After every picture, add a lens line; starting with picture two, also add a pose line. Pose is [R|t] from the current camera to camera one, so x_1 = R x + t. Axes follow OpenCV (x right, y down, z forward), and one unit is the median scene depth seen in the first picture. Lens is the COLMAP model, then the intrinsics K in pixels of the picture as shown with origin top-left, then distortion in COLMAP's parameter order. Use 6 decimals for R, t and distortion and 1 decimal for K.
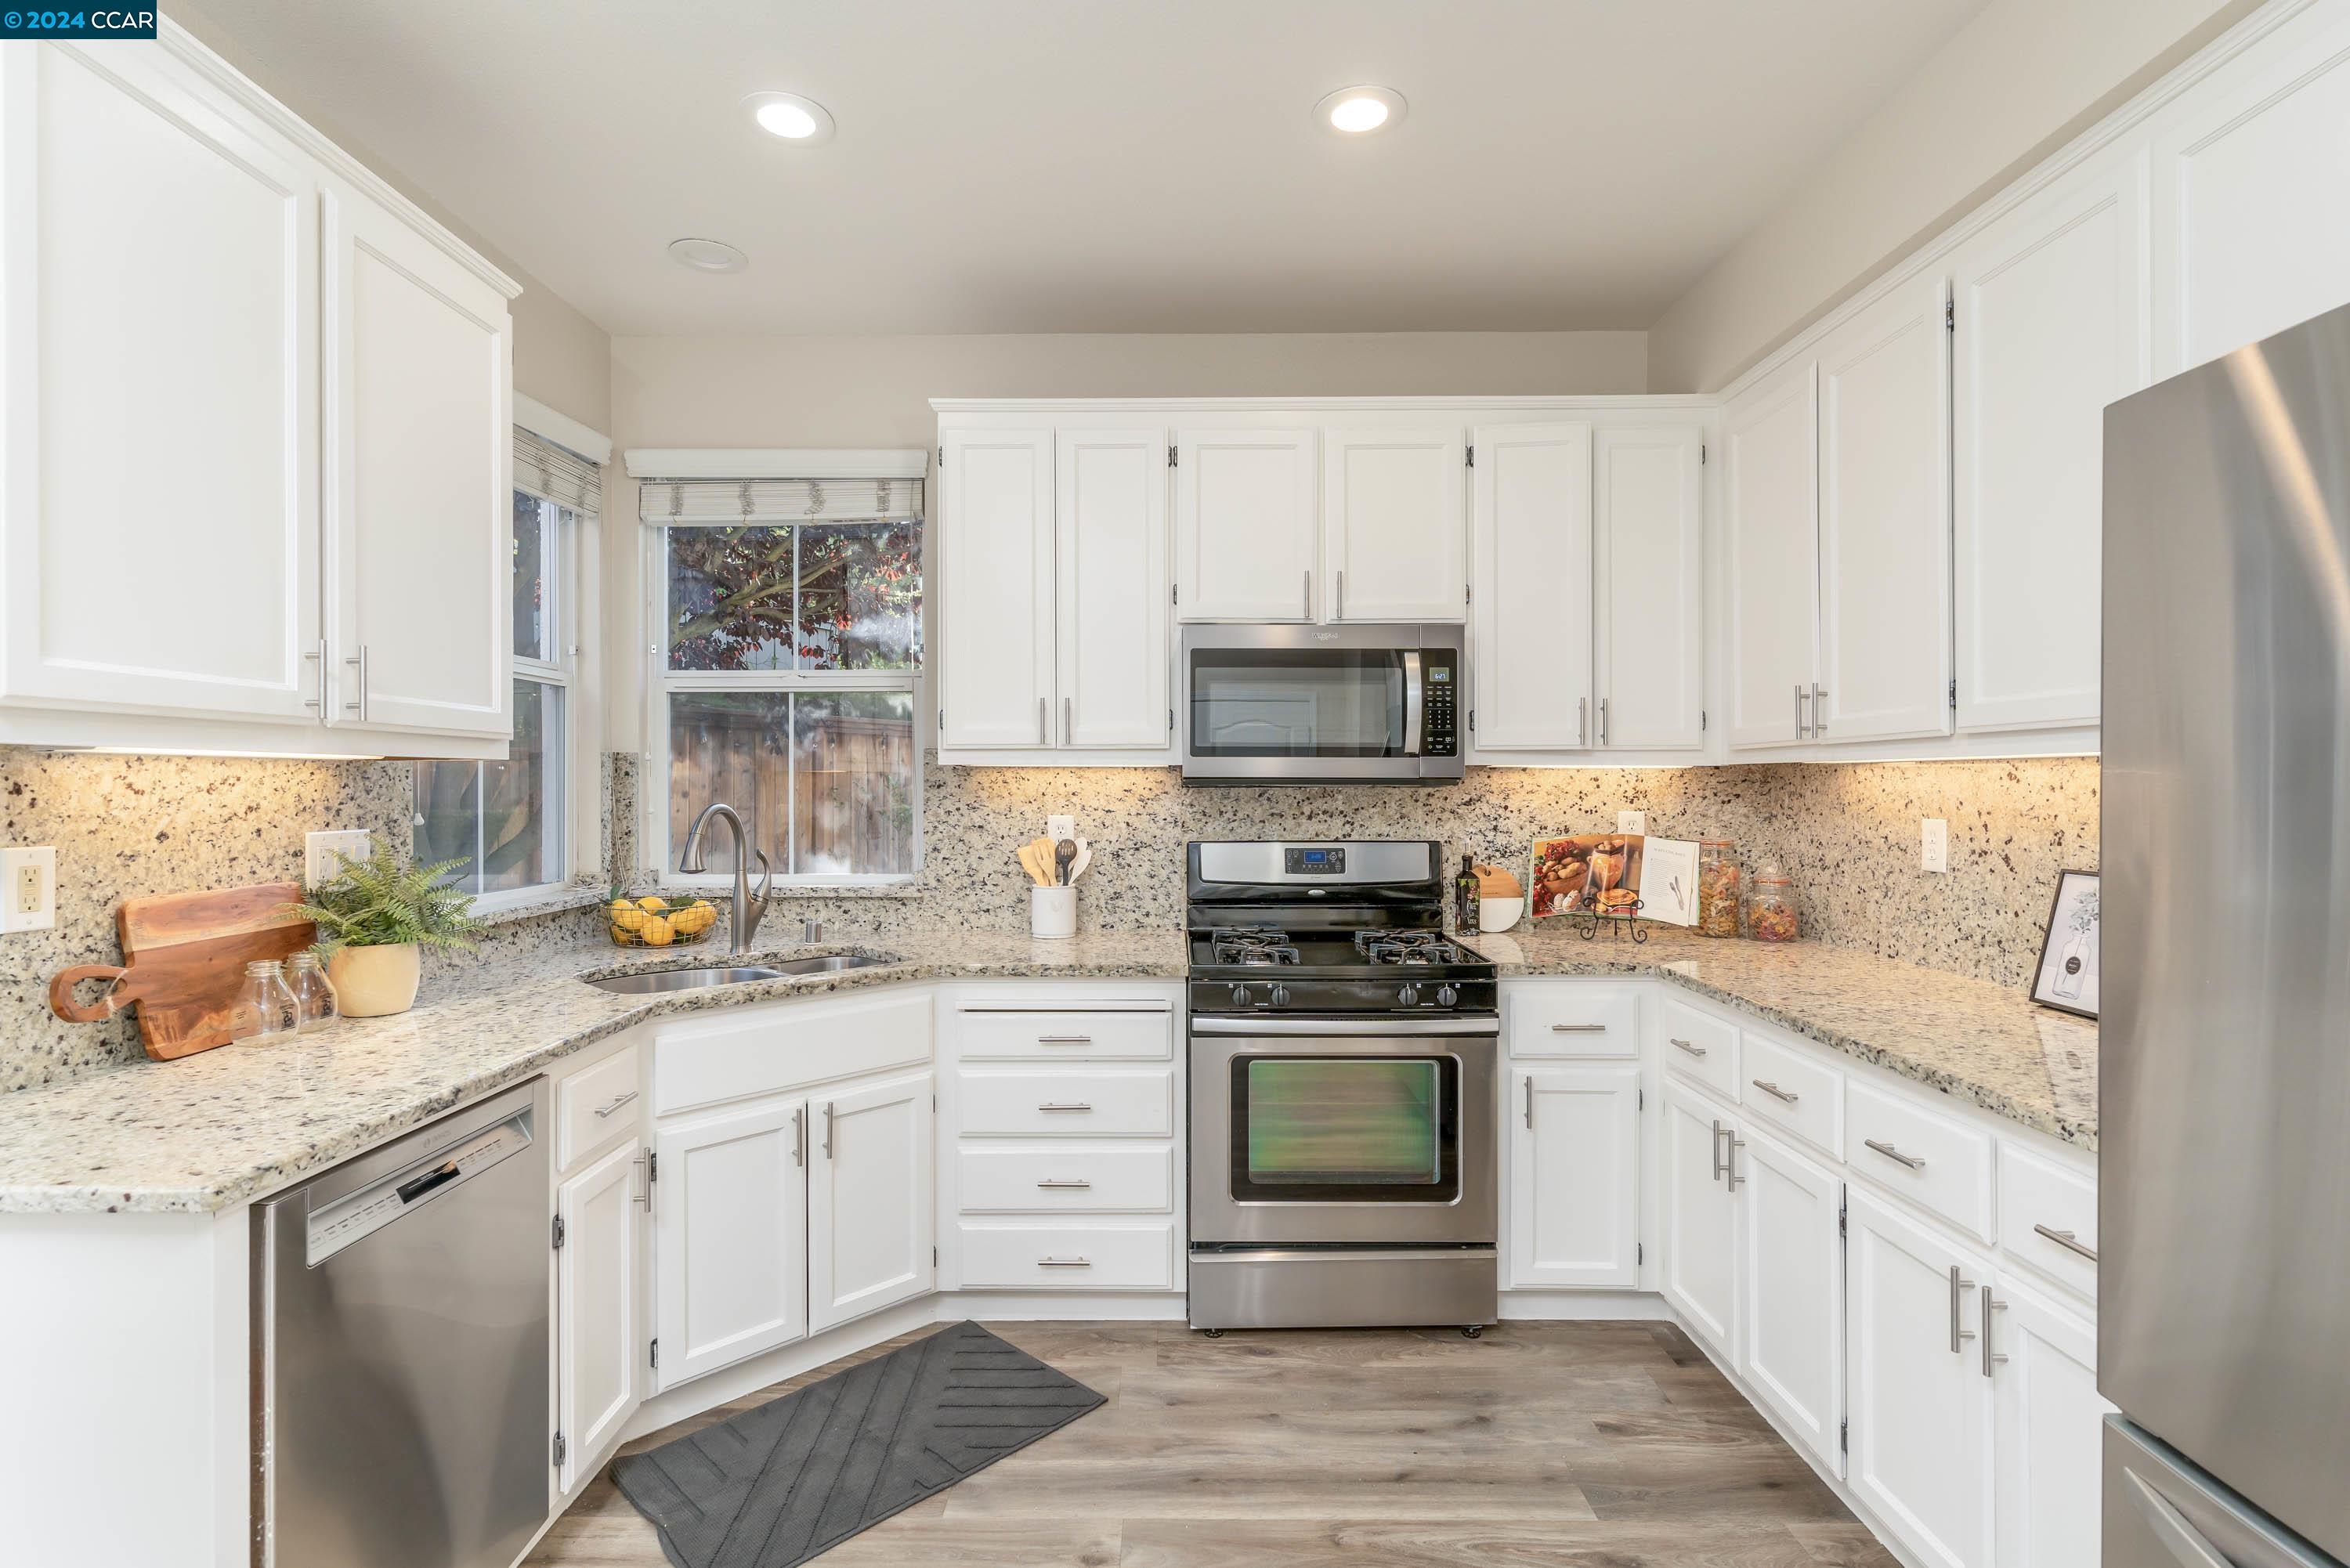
lens RADIAL K [[1130.3, 0, 1167.9], [0, 1130.3, 780.3], [0, 0, 1]] dist [0.000462, 0.001063]
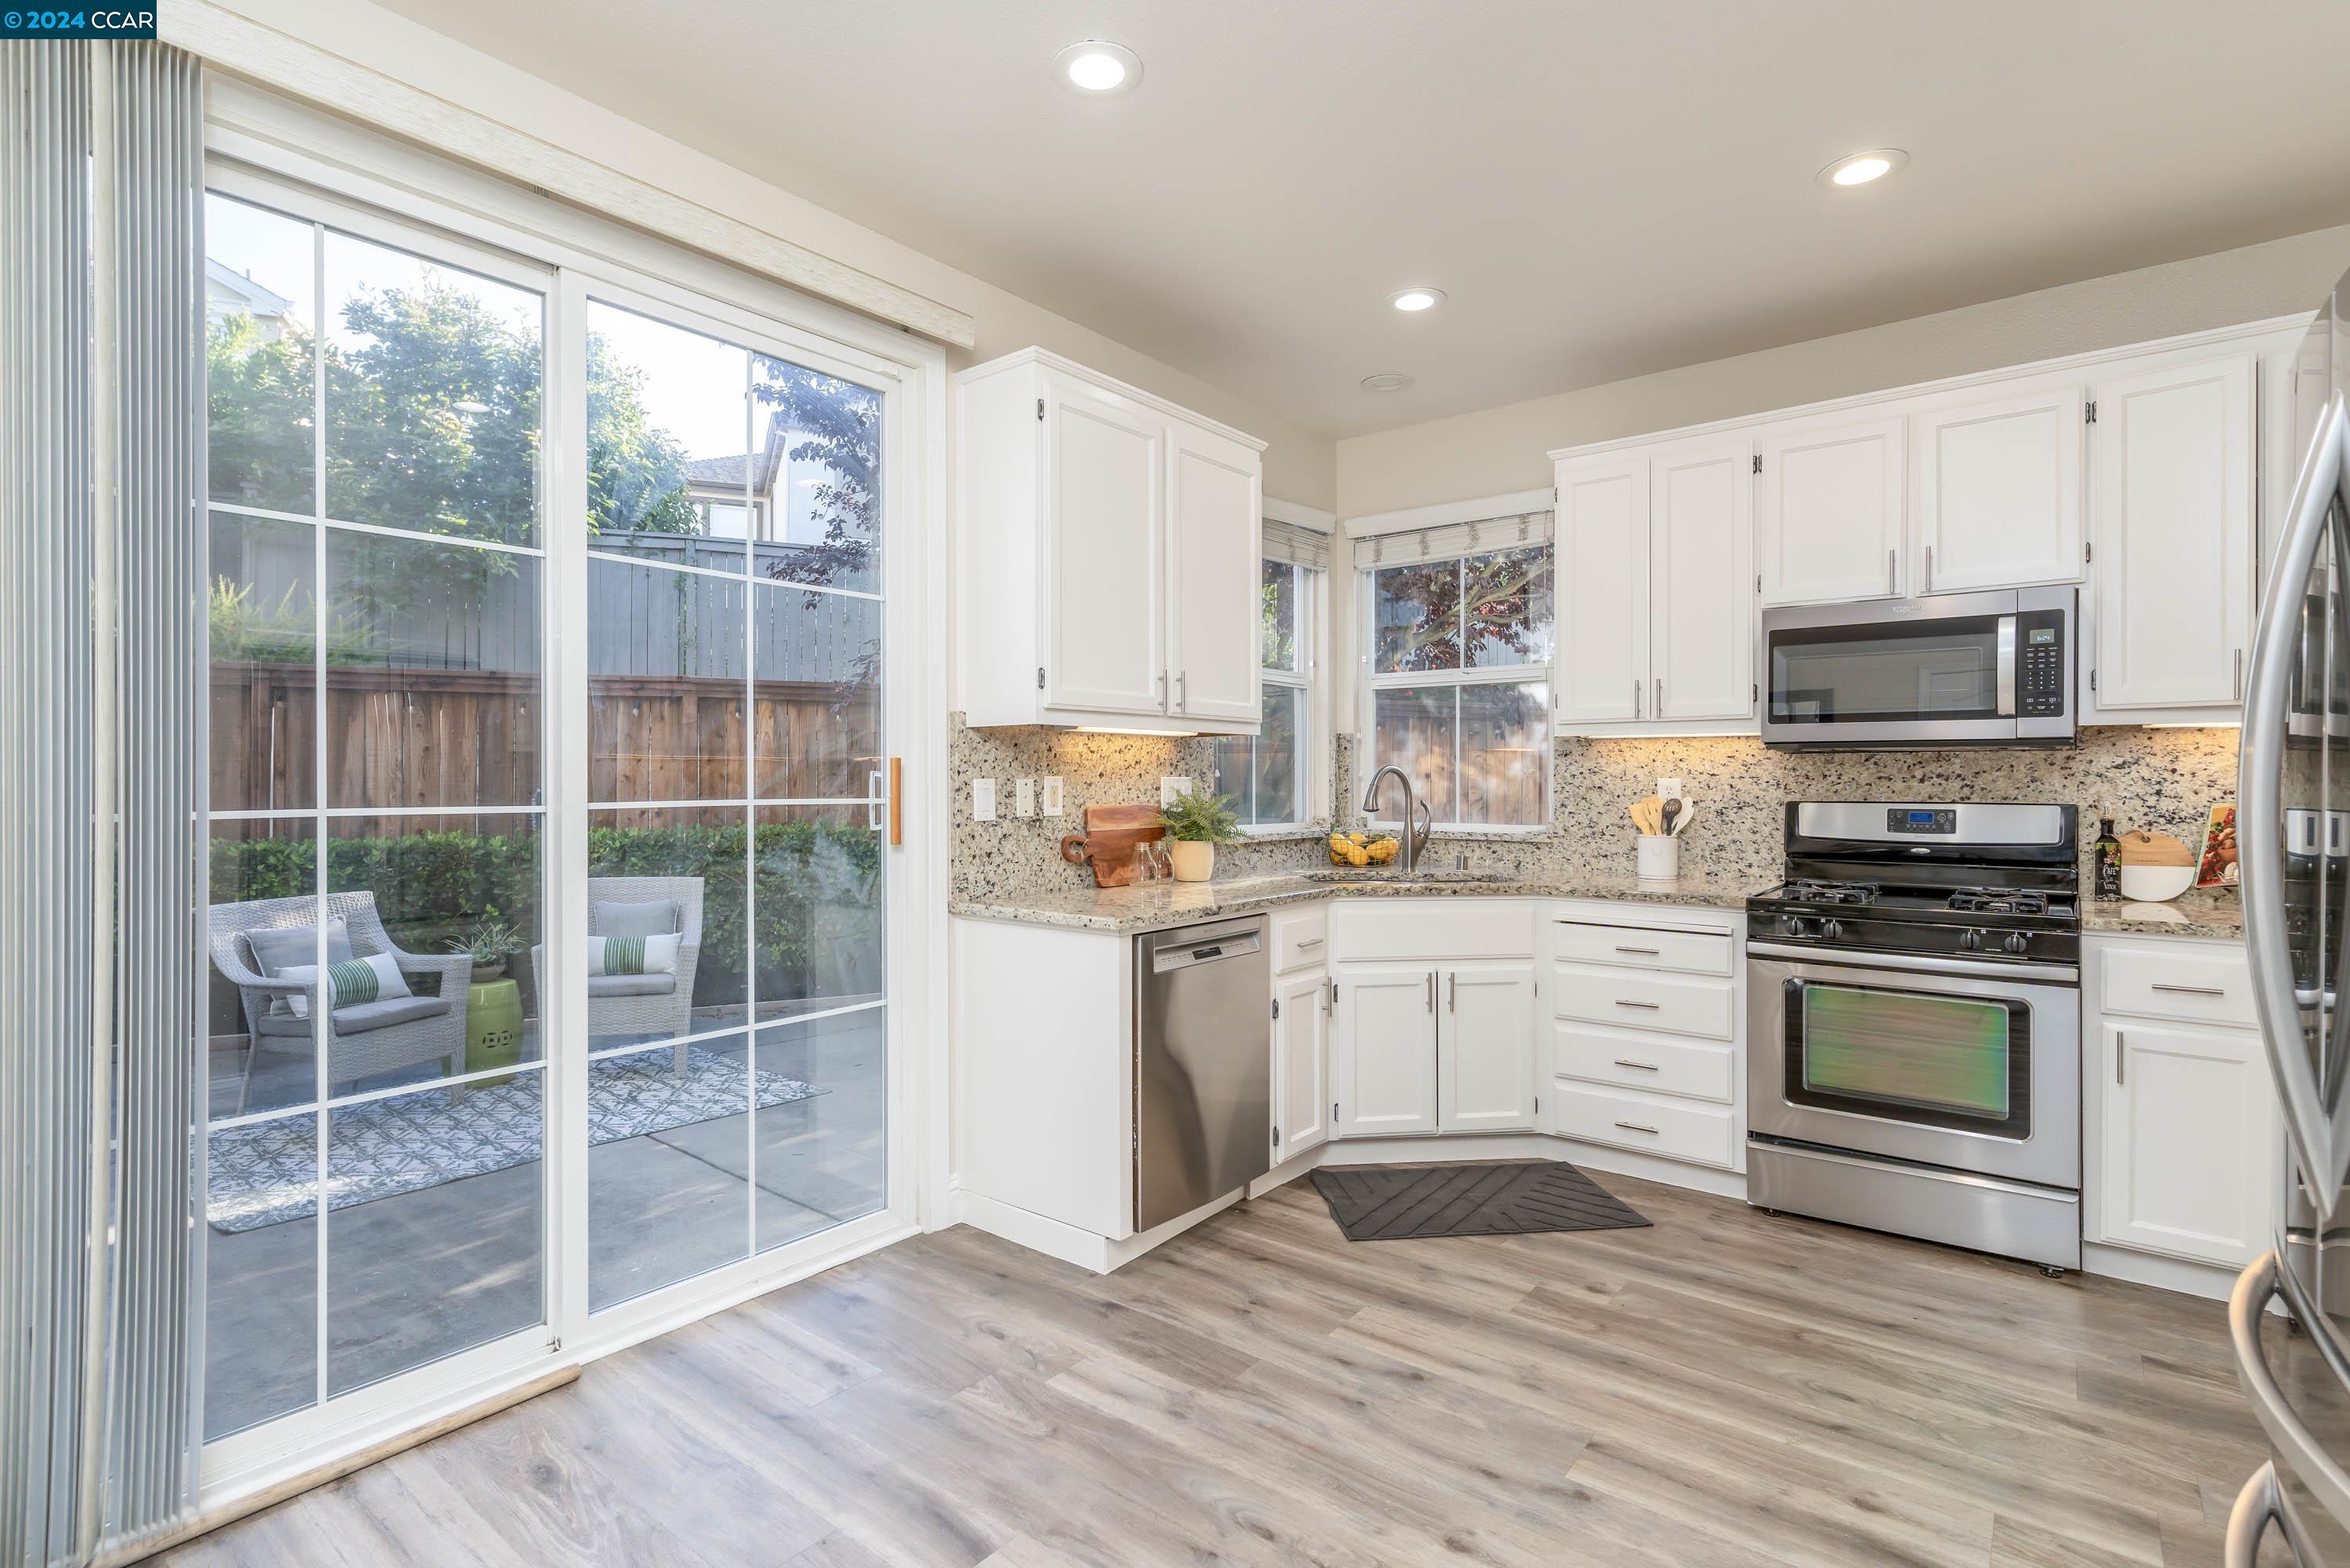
lens RADIAL K [[1205.1, 0, 1168.7], [0, 1205.1, 780.4], [0, 0, 1]] dist [0.006632, 0.000832]
pose [[0.784991, 0.000149, -0.619507, 0.322298], [-0.000191, 1.000000, -0.000002, 0.038907], [0.619507, 0.000120, 0.784991, -0.368110]]
